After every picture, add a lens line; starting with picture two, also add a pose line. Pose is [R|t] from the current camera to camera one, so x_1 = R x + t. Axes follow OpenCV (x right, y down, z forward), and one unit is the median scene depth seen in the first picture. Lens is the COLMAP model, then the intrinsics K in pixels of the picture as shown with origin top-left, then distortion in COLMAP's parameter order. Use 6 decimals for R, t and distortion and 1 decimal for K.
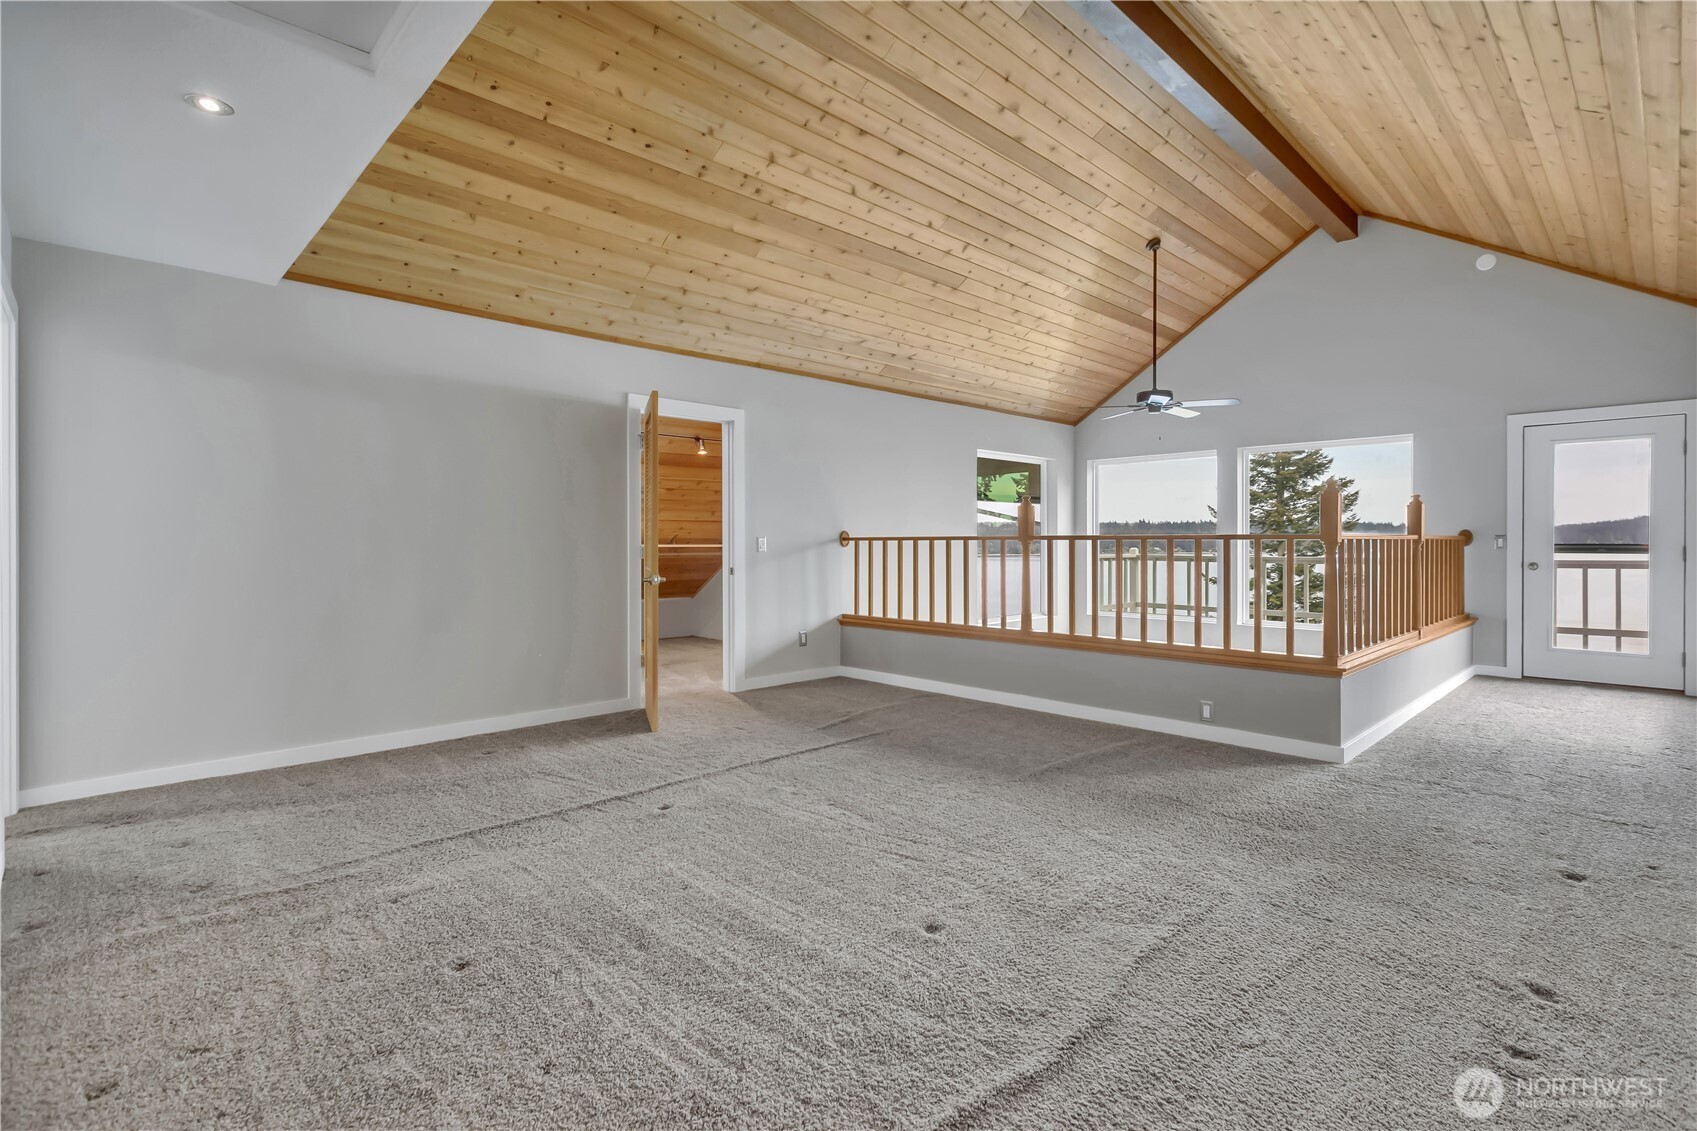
lens RADIAL K [[808.2, 0, 854.2], [0, 808.2, 543.0], [0, 0, 1]] dist [0.000641, 0.000268]
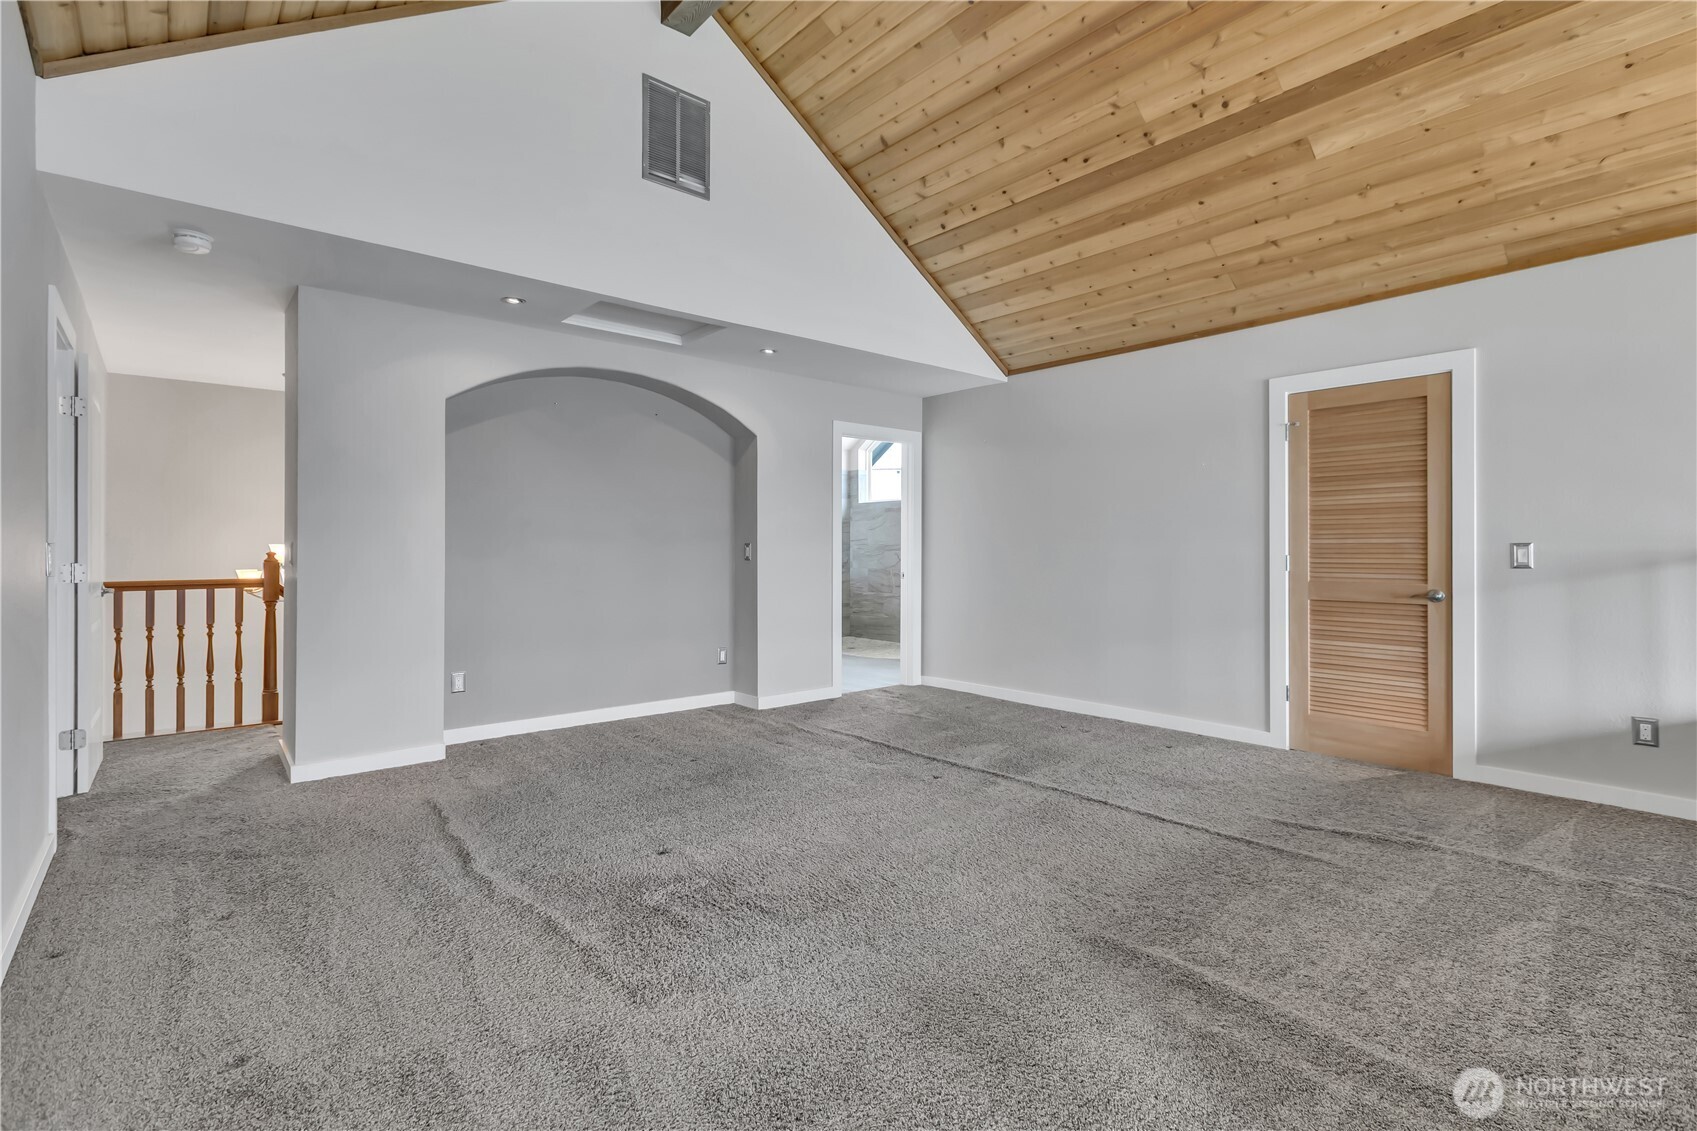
lens RADIAL K [[789.5, 0, 852.3], [0, 789.5, 532.8], [0, 0, 1]] dist [-0.000737, -0.000057]
pose [[-0.061507, -0.024190, -0.997813, 0.531940], [-0.001889, 0.999707, -0.024120, 0.000967], [0.998105, 0.000402, -0.061534, 0.549971]]
